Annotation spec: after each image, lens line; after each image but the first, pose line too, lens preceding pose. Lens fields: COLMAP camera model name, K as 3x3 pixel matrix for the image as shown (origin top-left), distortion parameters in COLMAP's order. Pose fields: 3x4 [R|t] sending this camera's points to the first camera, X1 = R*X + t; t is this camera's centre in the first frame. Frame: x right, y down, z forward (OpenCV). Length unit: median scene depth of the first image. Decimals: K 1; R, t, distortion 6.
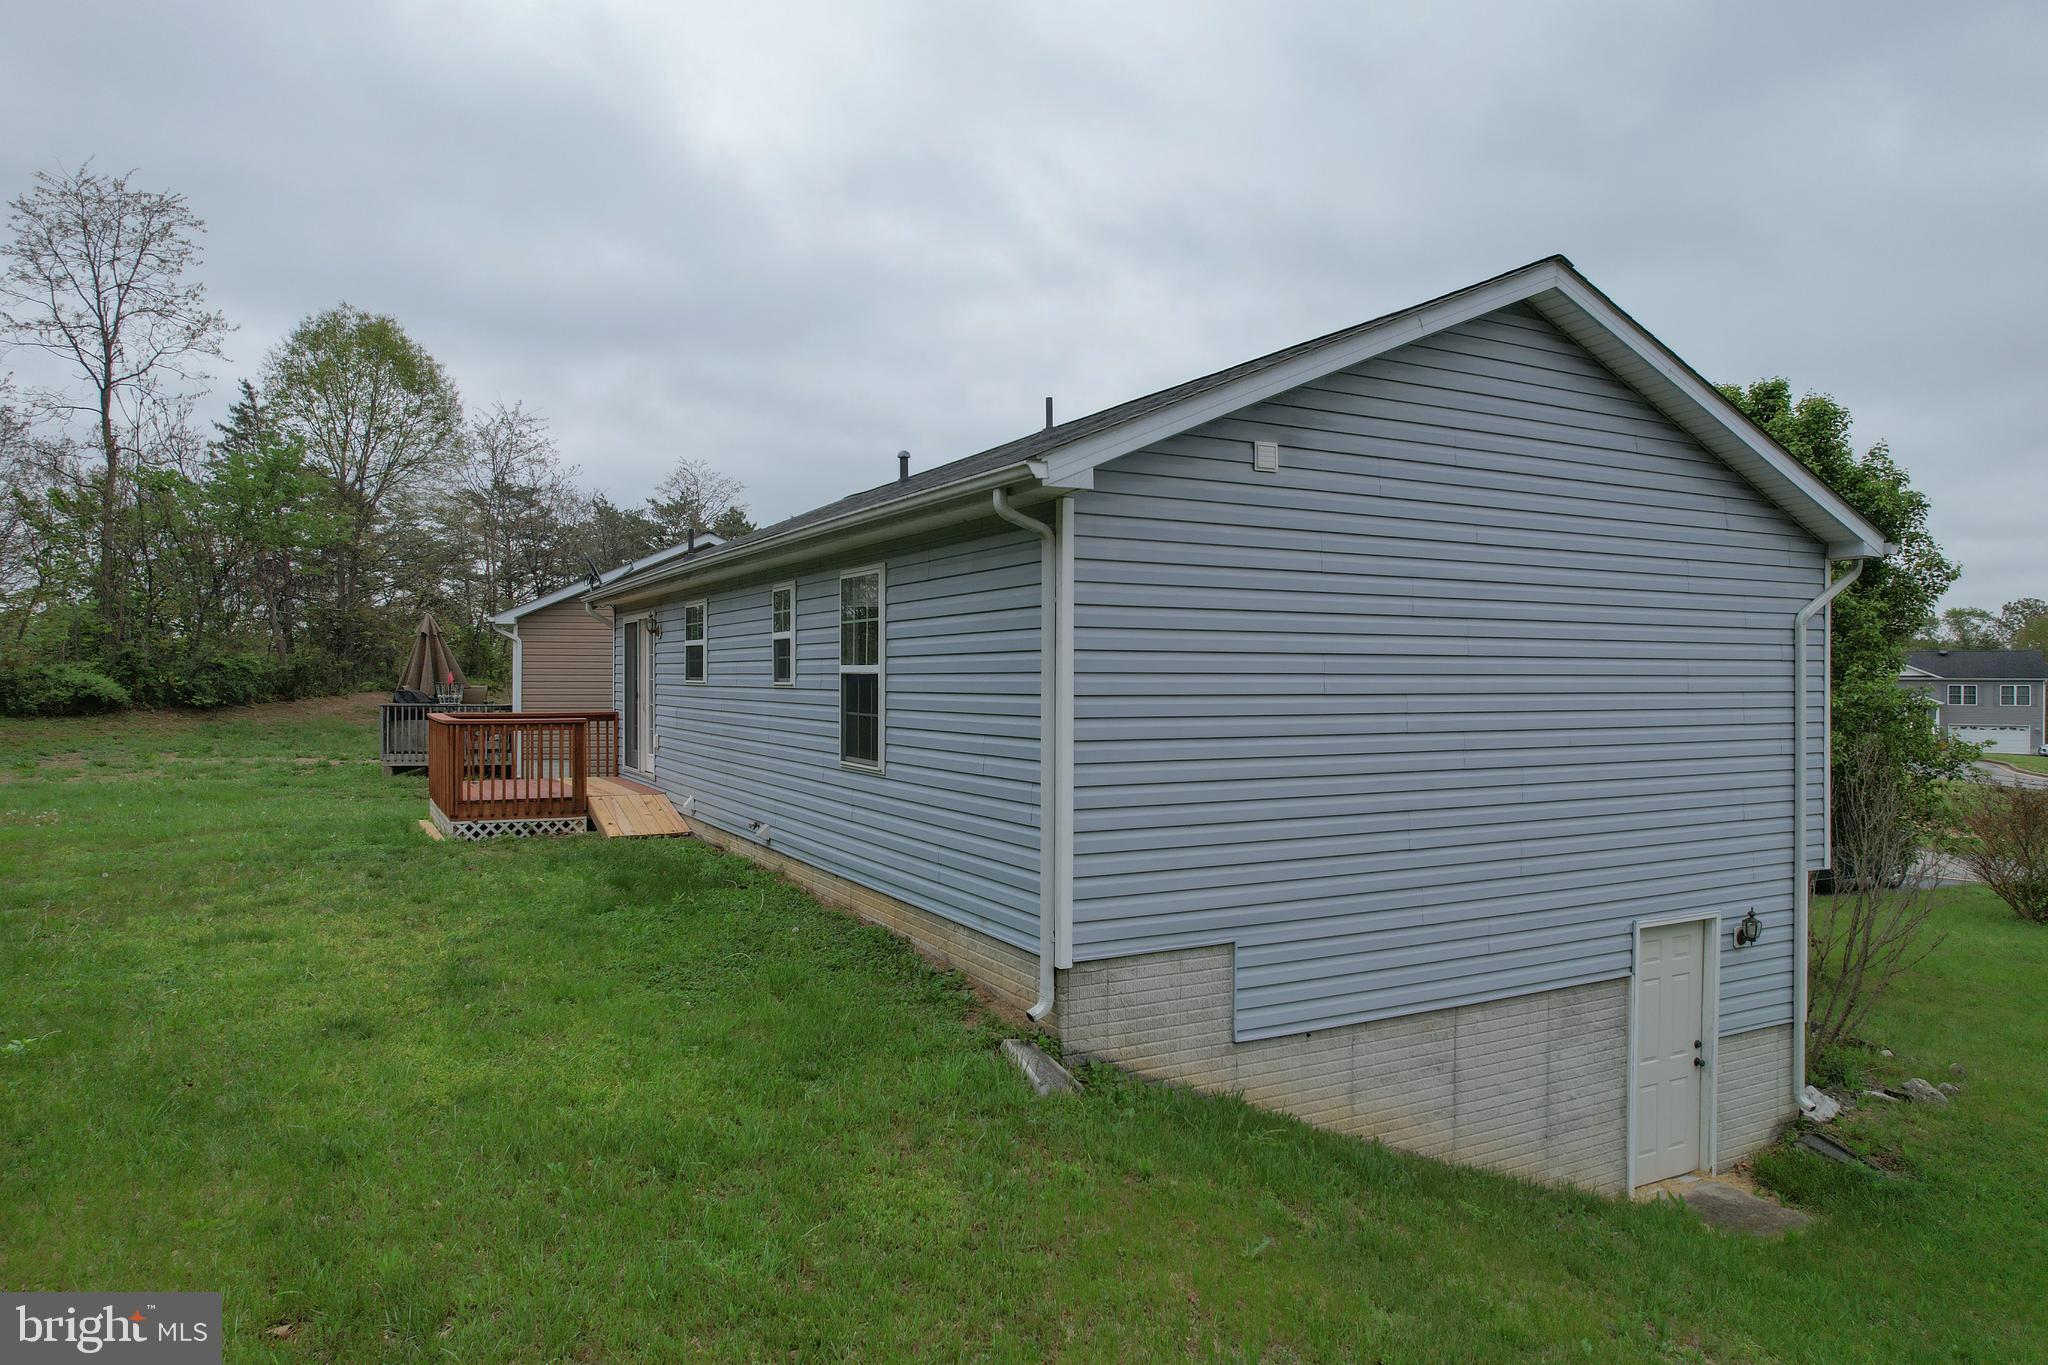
lens RADIAL K [[1305.9, 0, 1031.0], [0, 1305.9, 669.8], [0, 0, 1]] dist [-0.070723, 0.055742]
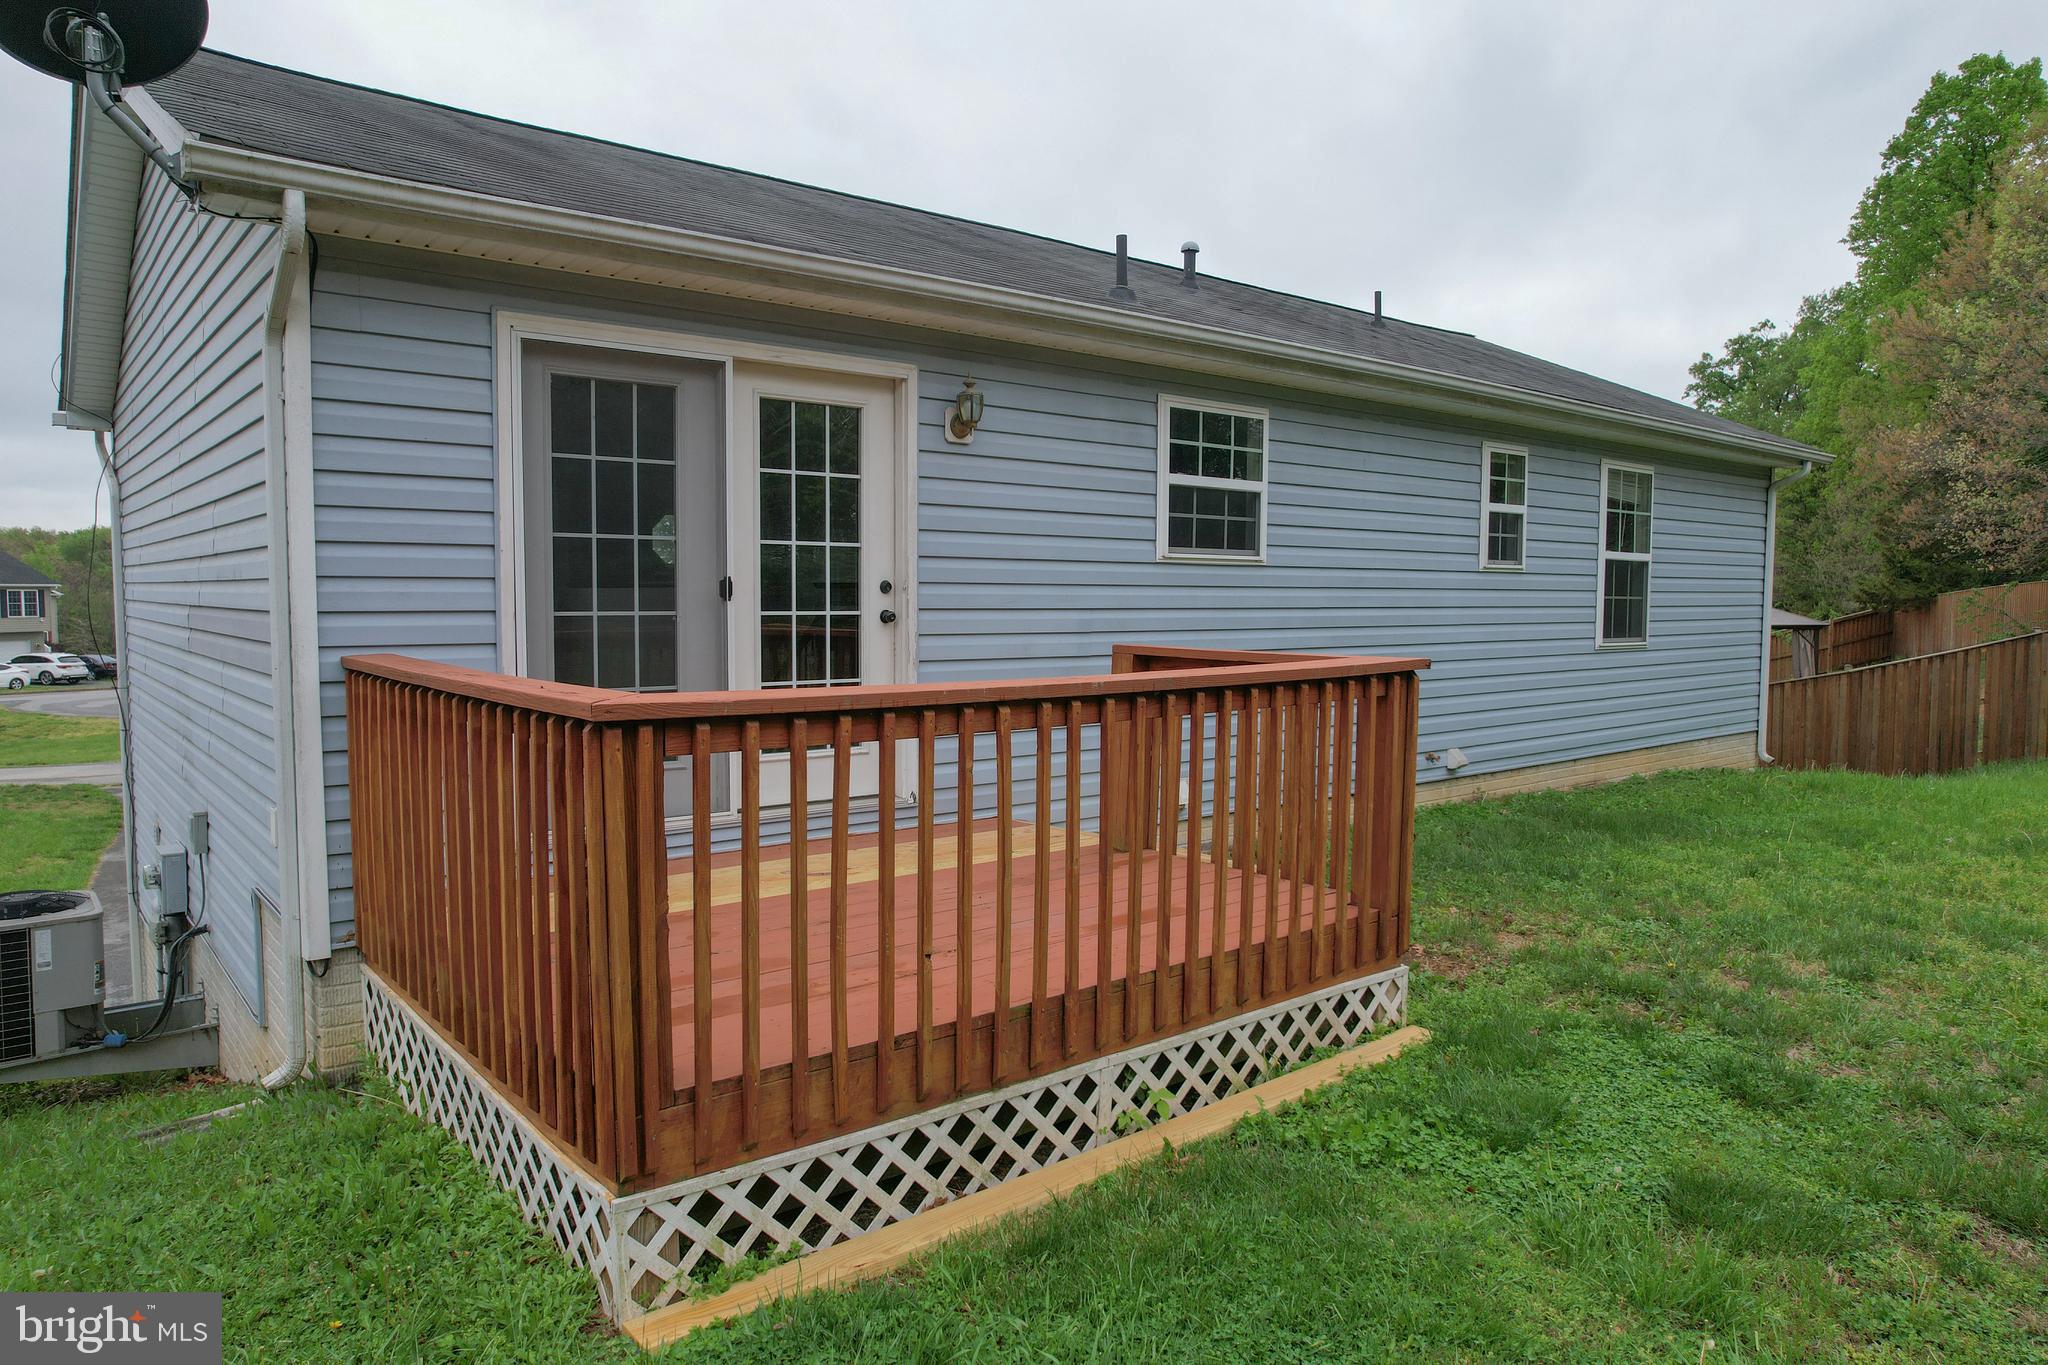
lens RADIAL K [[1305.9, 0, 1028.2], [0, 1305.9, 681.6], [0, 0, 1]] dist [-0.070723, 0.055742]
pose [[-0.187049, -0.071513, 0.979744, -1.121759], [-0.010773, 0.997436, 0.070748, 0.033908], [-0.982291, 0.002678, -0.187340, 1.721715]]
